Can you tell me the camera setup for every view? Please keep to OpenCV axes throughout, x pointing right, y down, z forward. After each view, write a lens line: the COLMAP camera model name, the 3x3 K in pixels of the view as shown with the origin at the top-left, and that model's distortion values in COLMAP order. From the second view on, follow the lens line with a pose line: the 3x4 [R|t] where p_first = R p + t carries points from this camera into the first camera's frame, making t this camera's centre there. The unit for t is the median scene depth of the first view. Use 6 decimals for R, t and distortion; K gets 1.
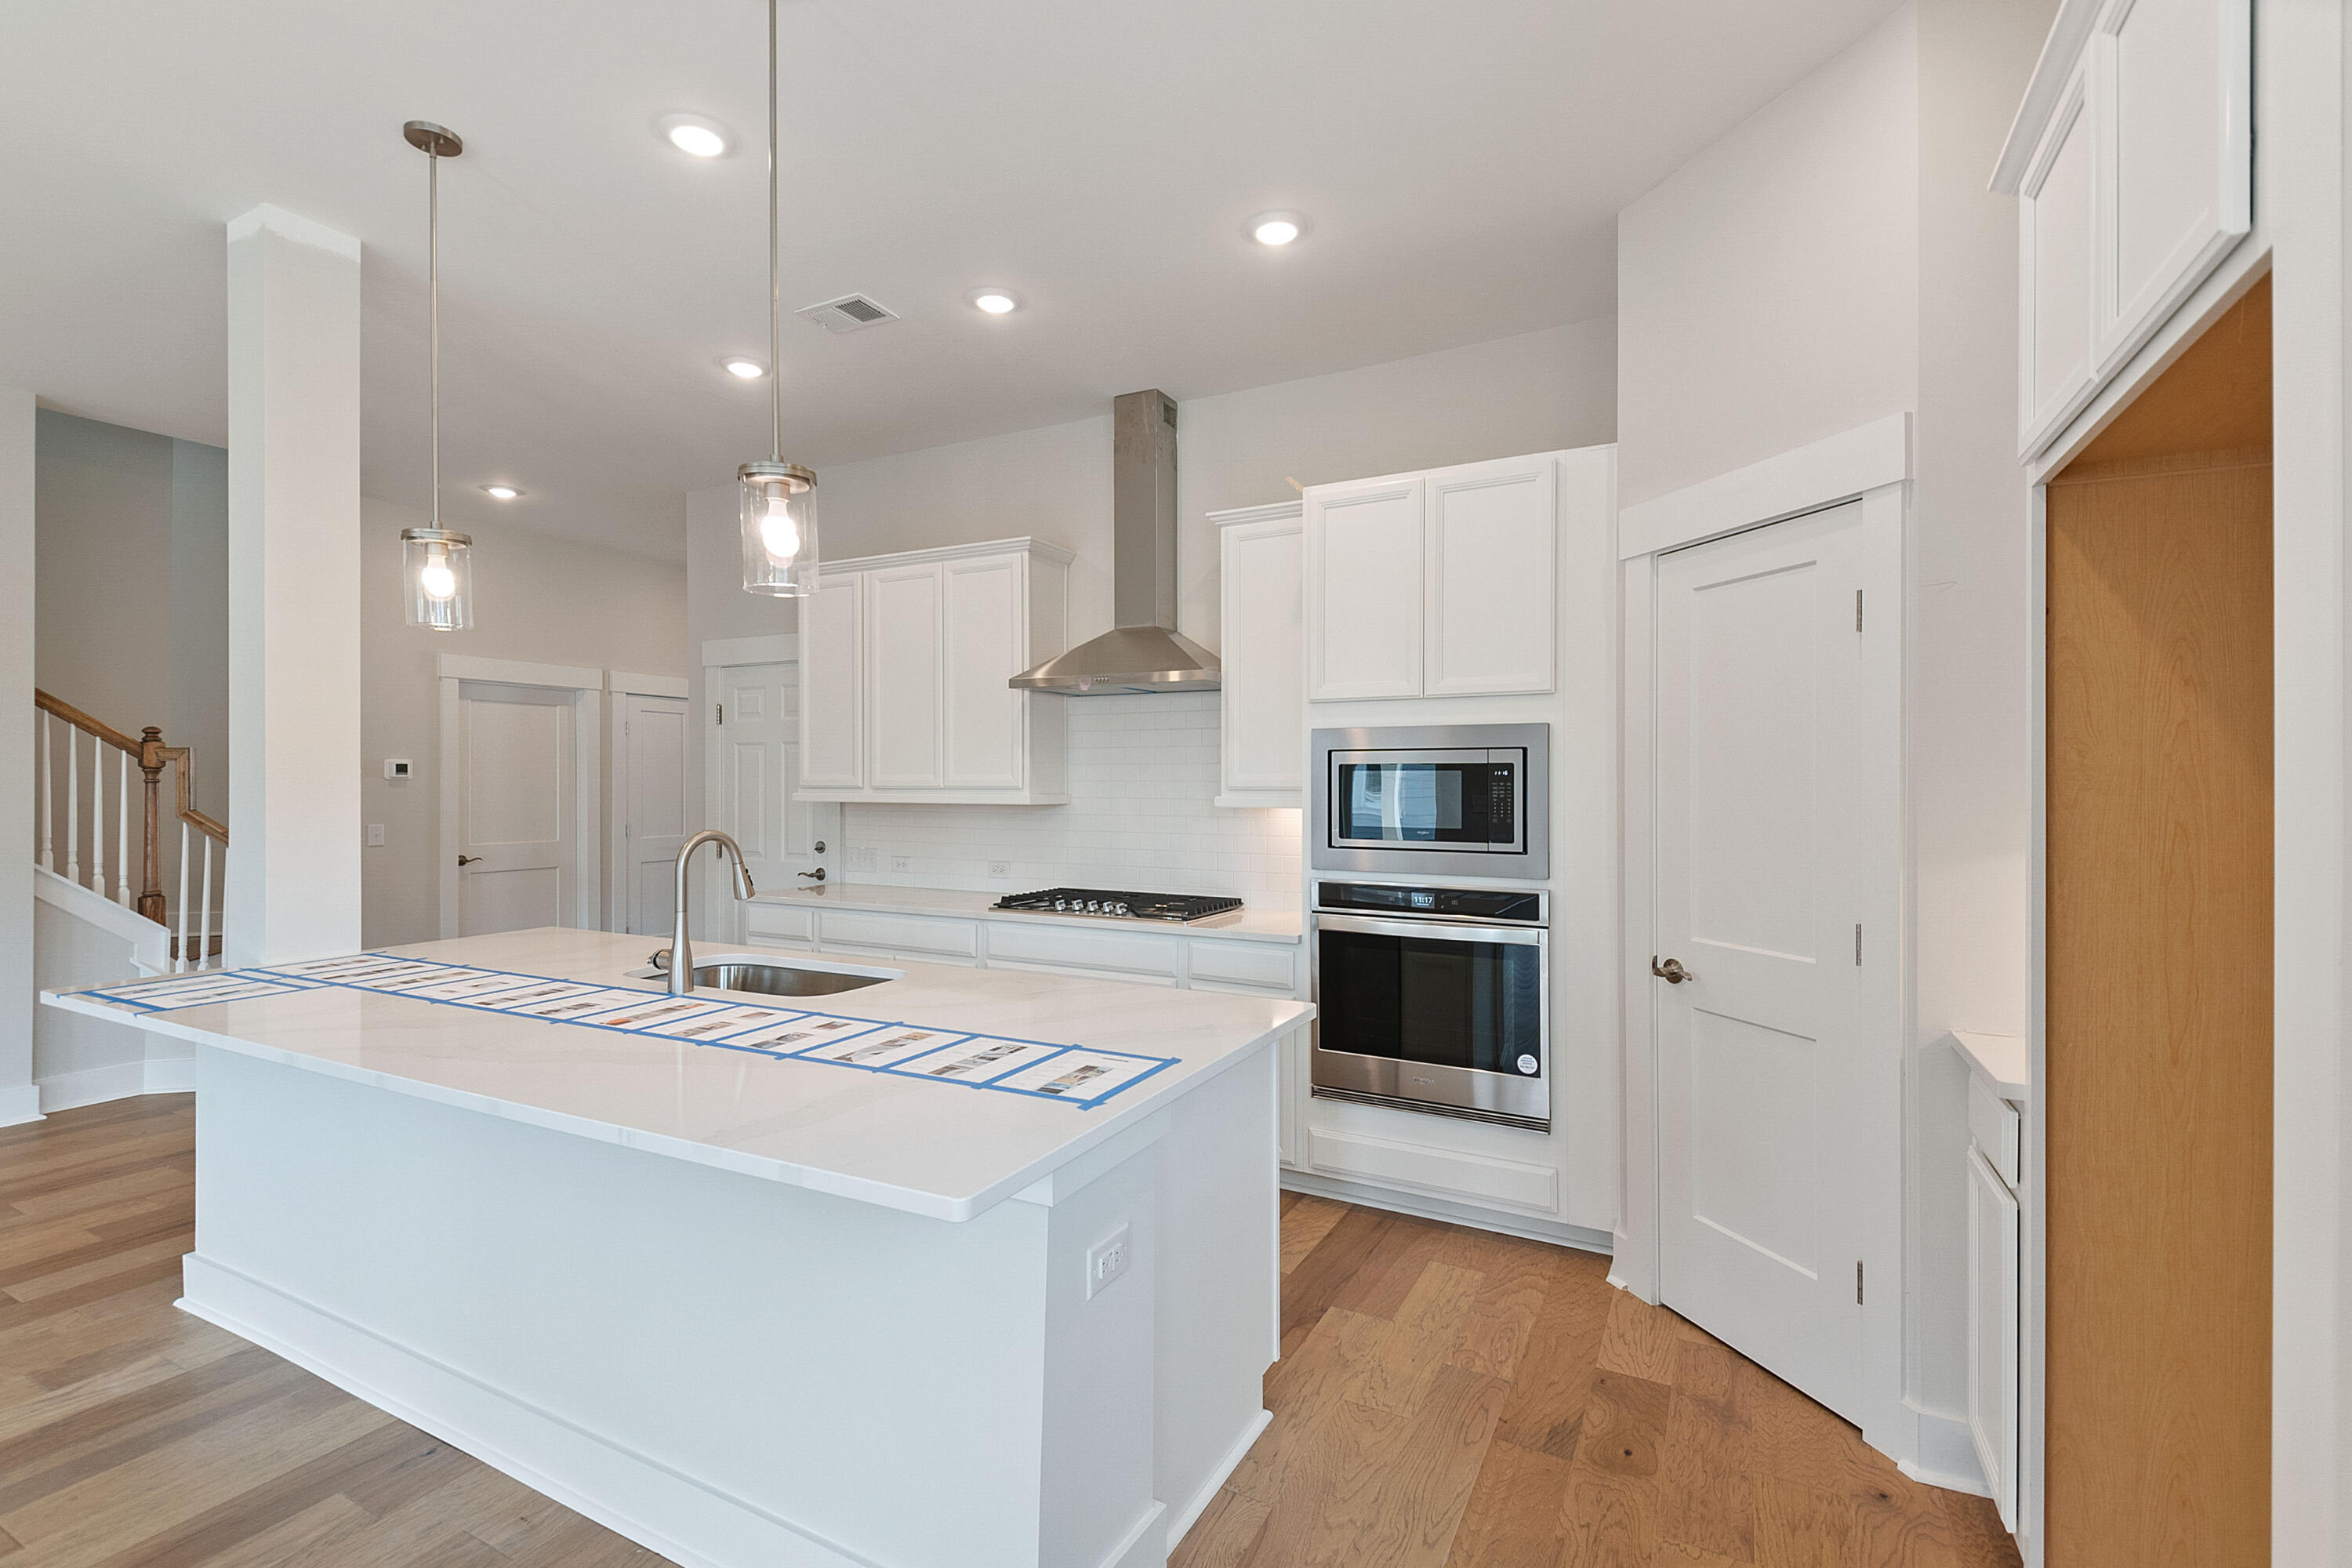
lens RADIAL K [[1043.3, 0, 1167.2], [0, 1043.3, 793.7], [0, 0, 1]] dist [0.014907, -0.000360]
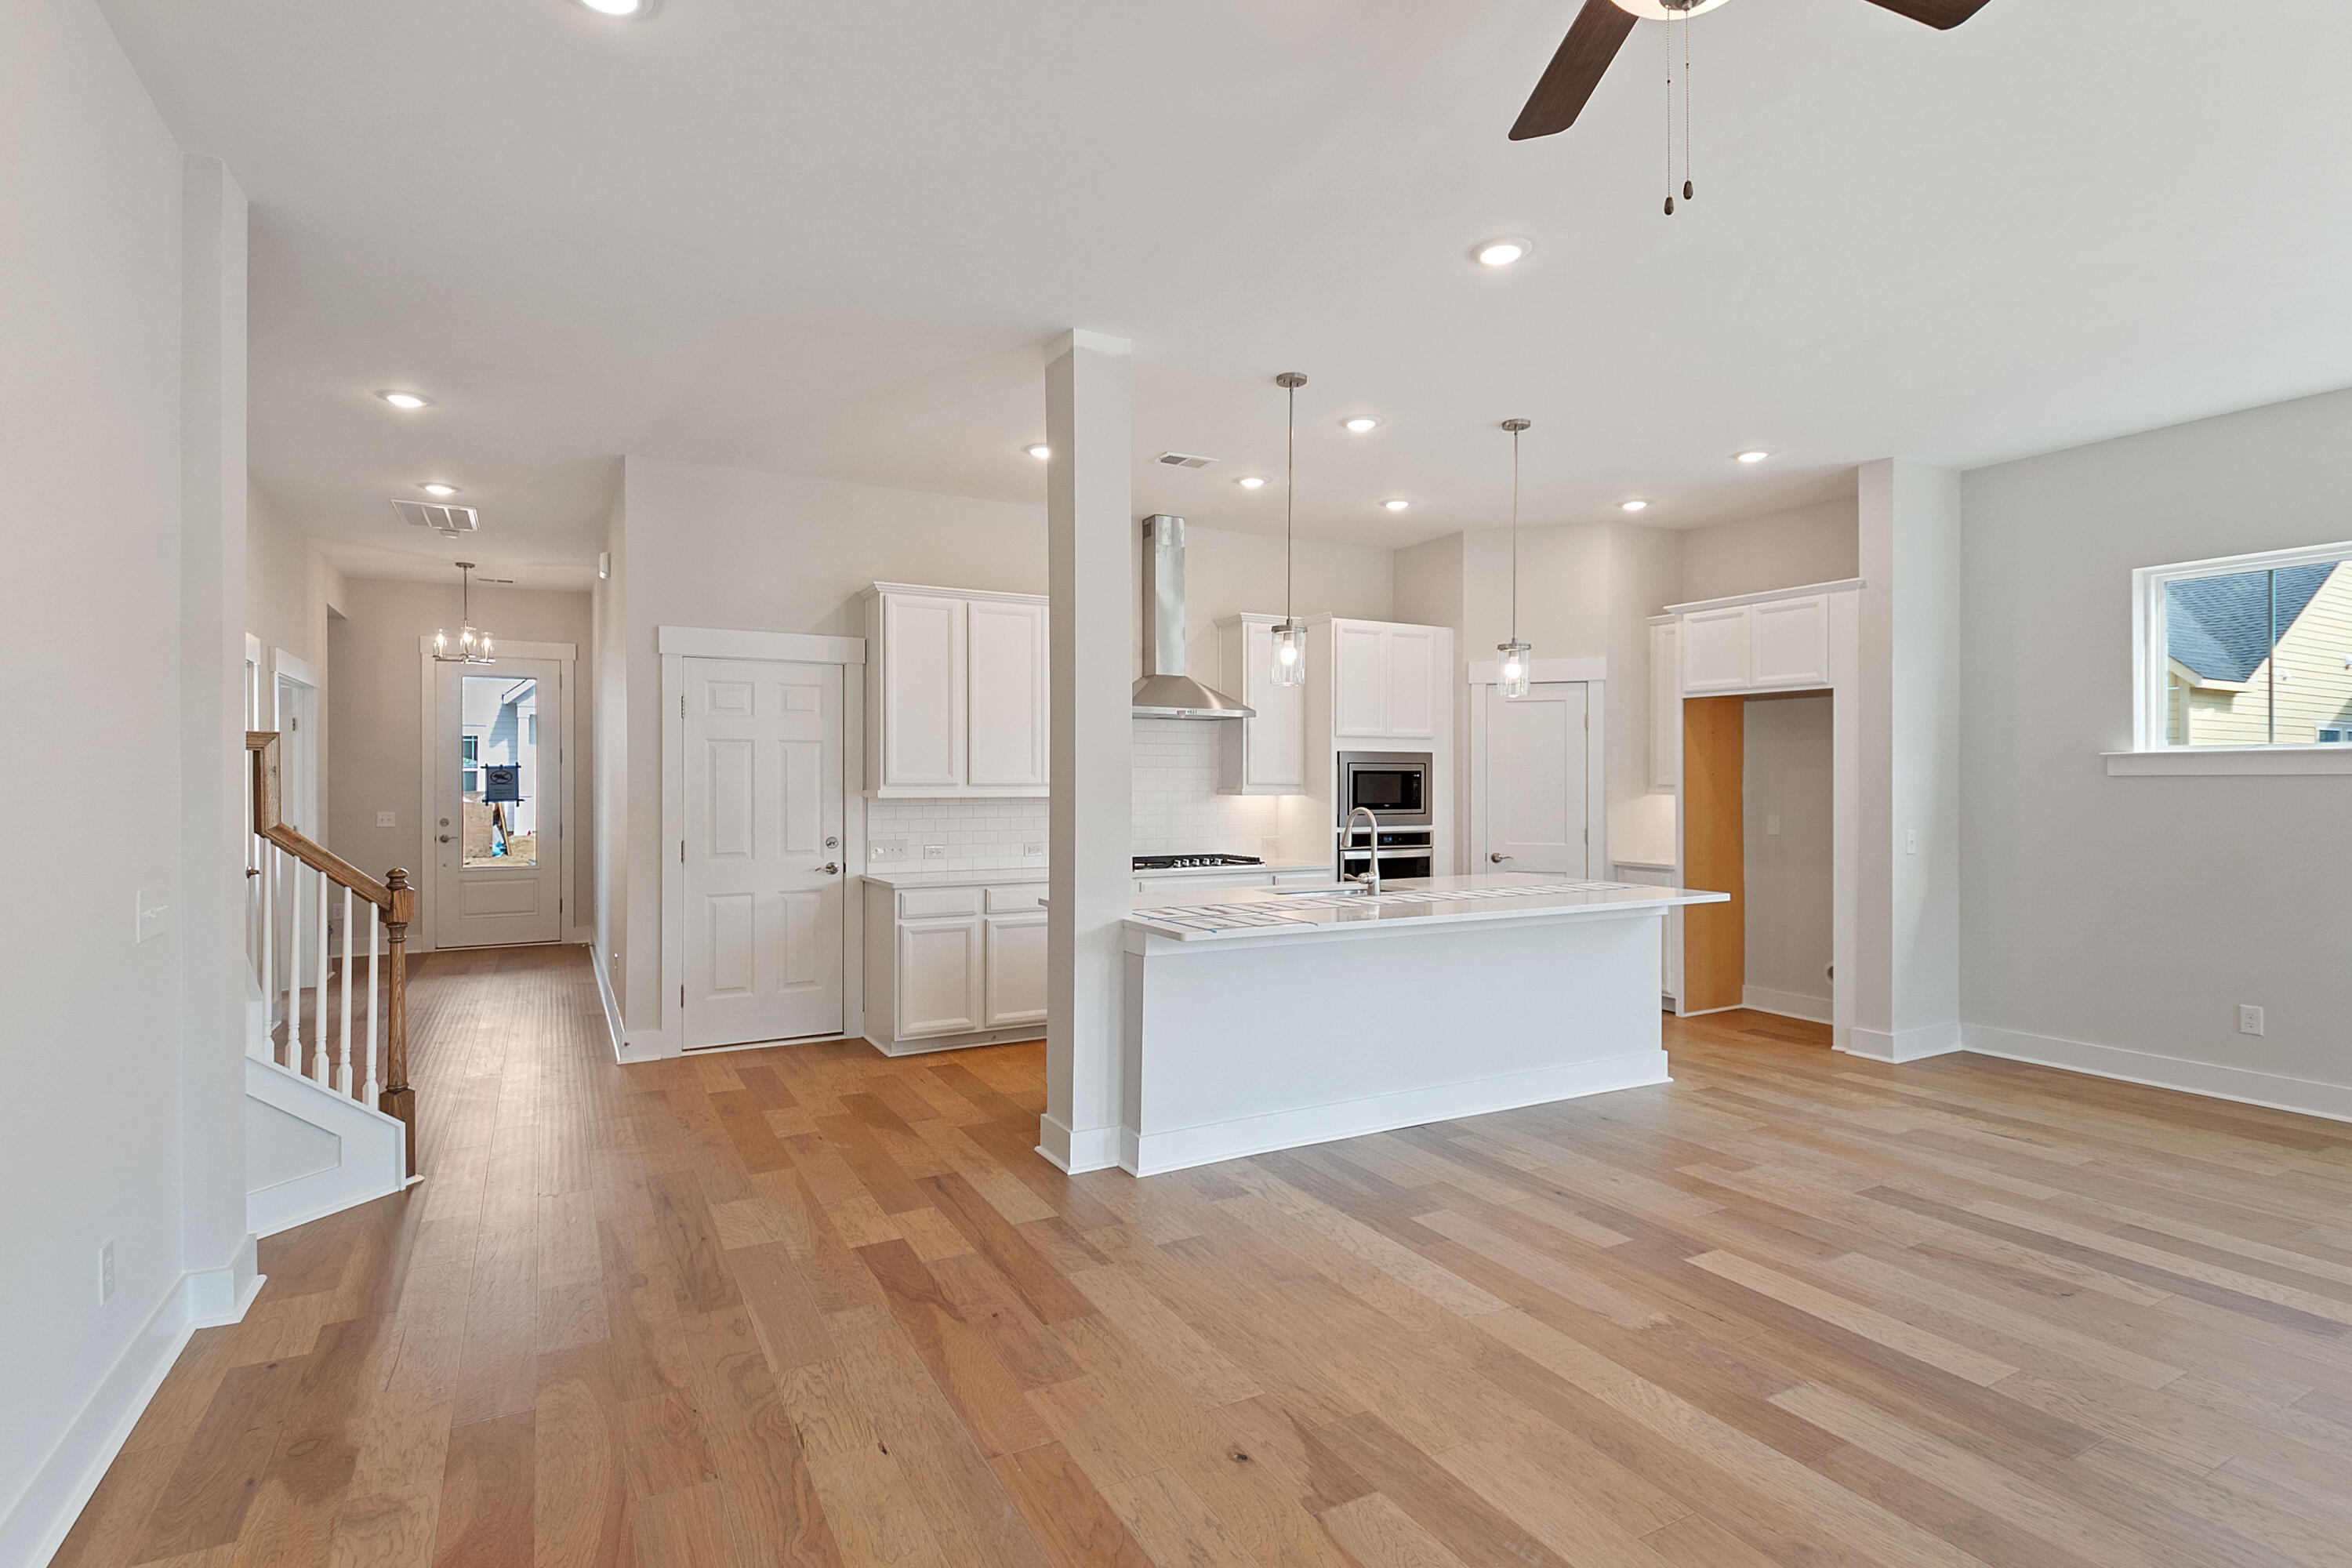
lens RADIAL K [[1146.1, 0, 1140.5], [0, 1146.1, 783.8], [0, 0, 1]] dist [0.048213, -0.042768]
pose [[0.561985, -0.005268, 0.827131, -1.713741], [0.007894, 0.999968, 0.001005, -0.008813], [-0.827110, 0.005964, 0.562009, 0.151089]]
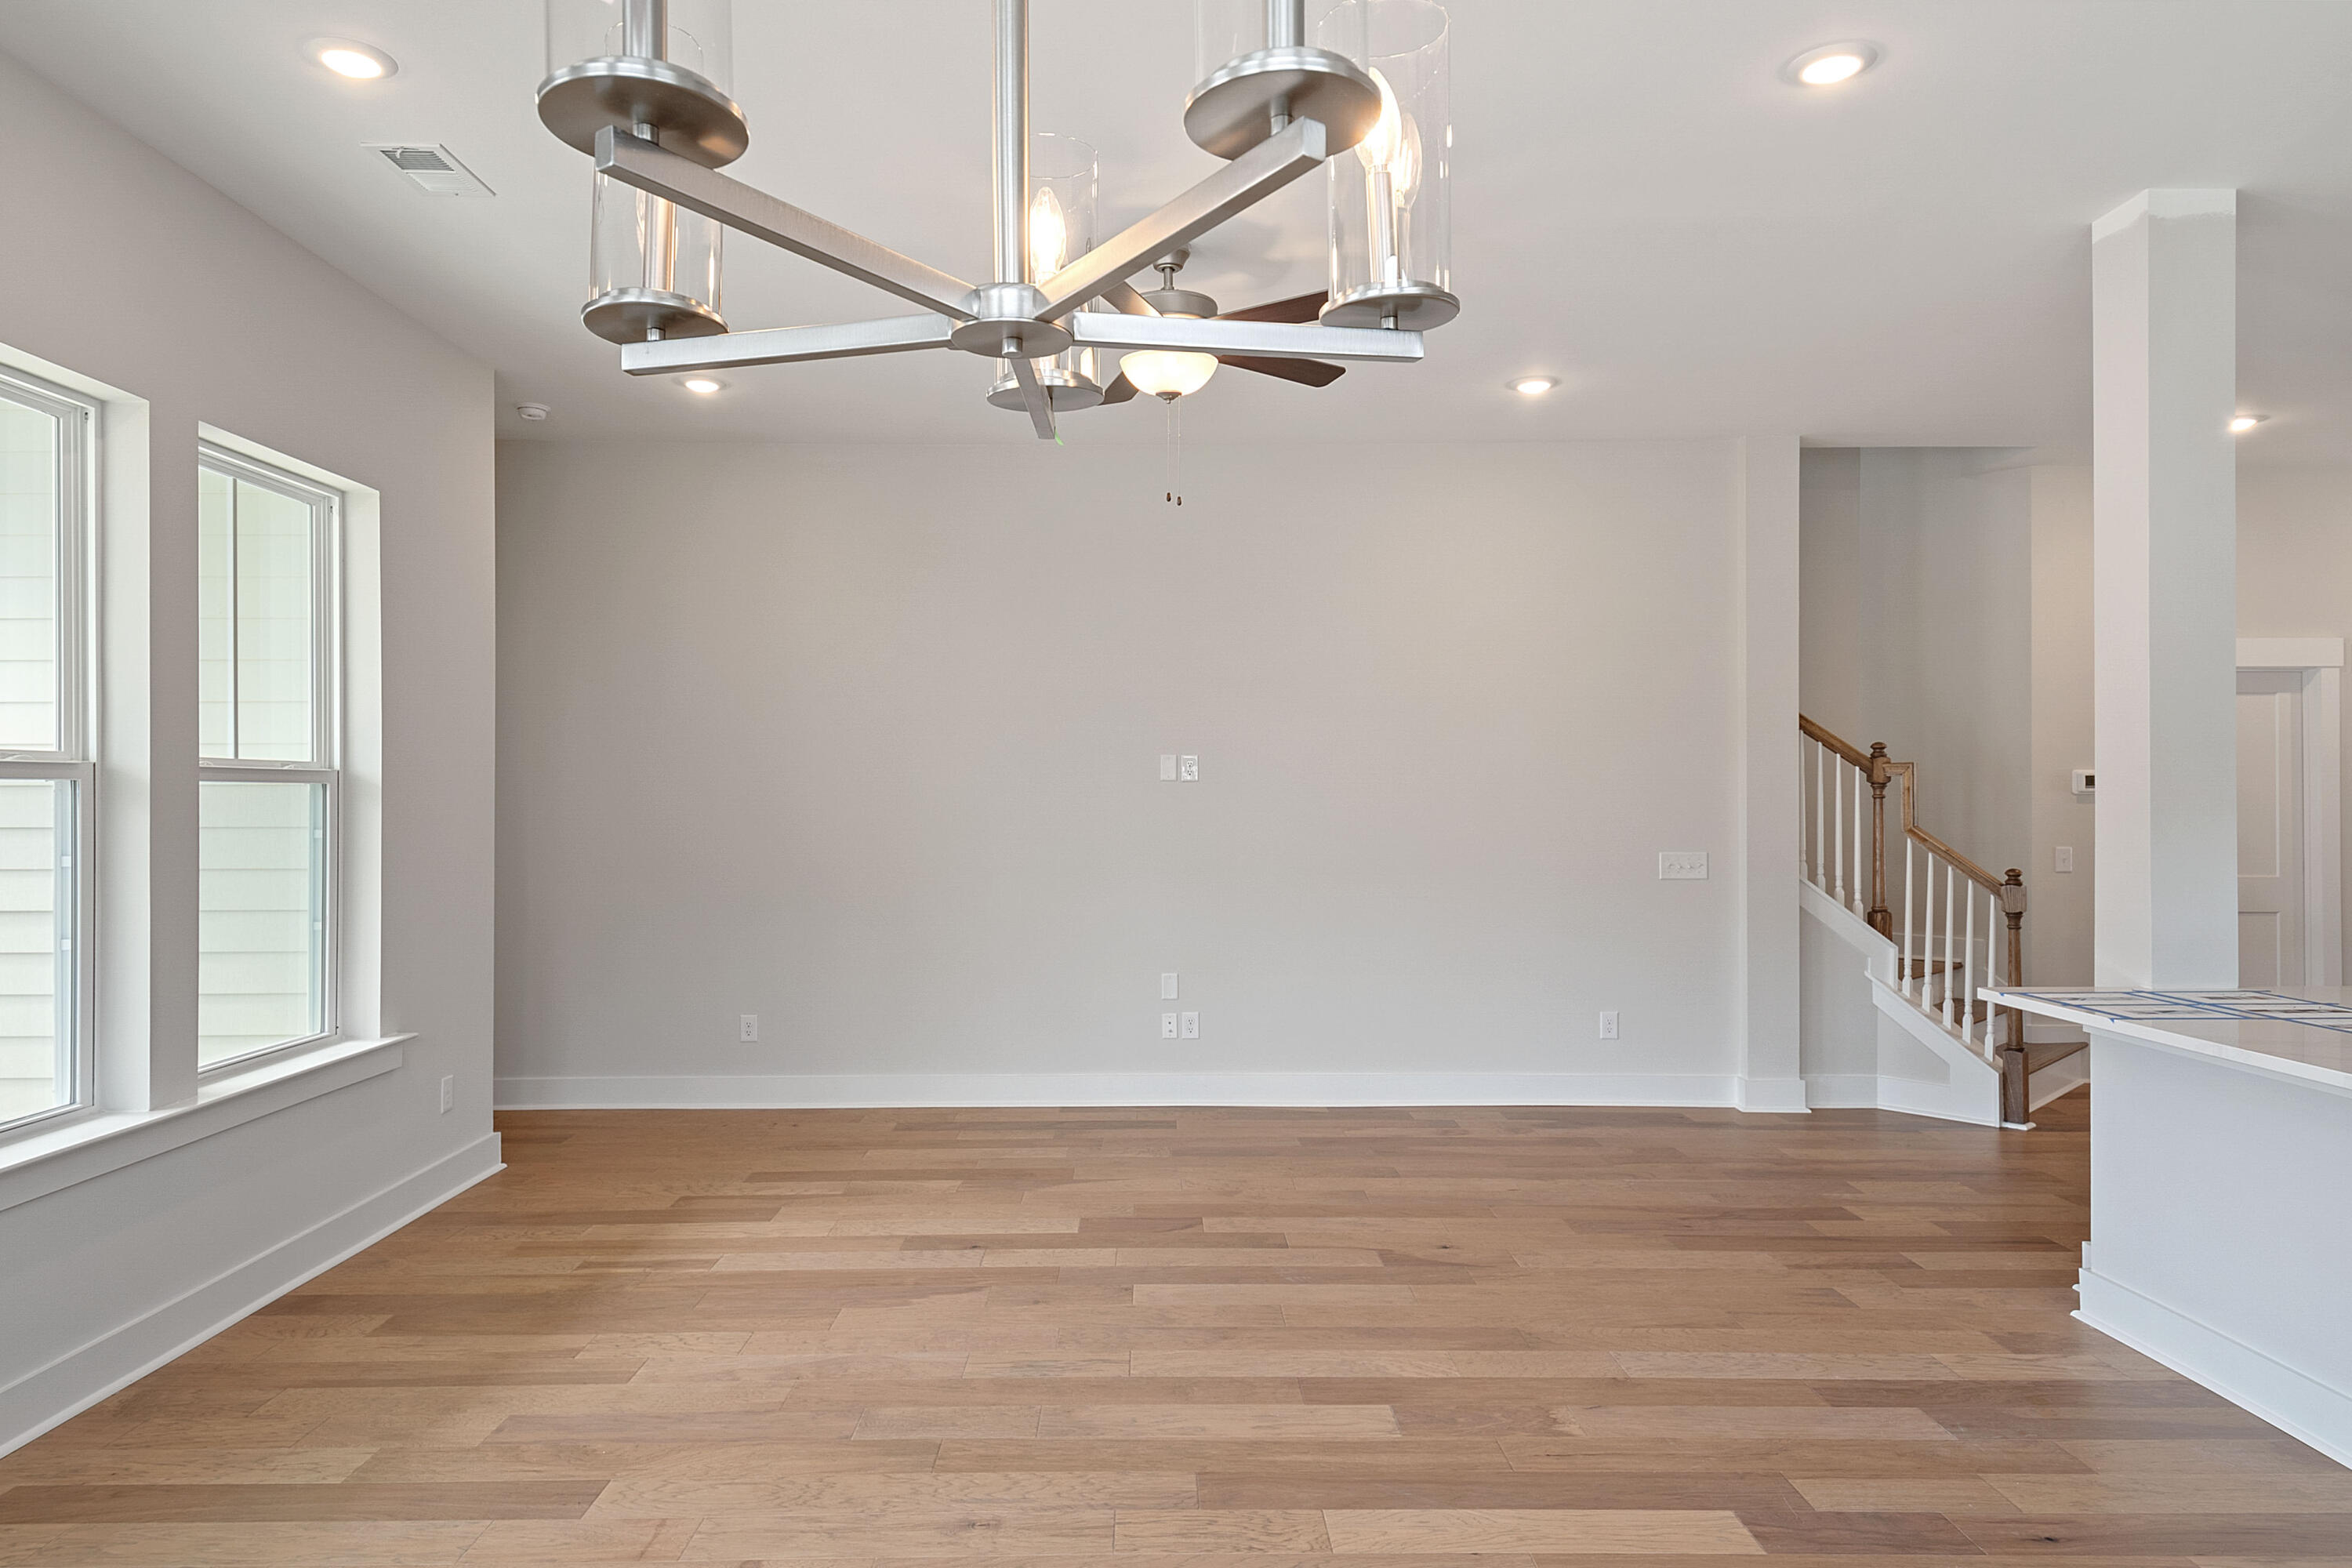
lens RADIAL K [[1451.5, 0, 1170.1], [0, 1451.5, 812.6], [0, 0, 1]] dist [0.003918, 0.000629]
pose [[0.478689, 0.007798, -0.877950, -0.105903], [-0.006338, 0.999965, 0.005426, -0.000130], [0.877962, 0.002967, 0.478722, -0.341911]]
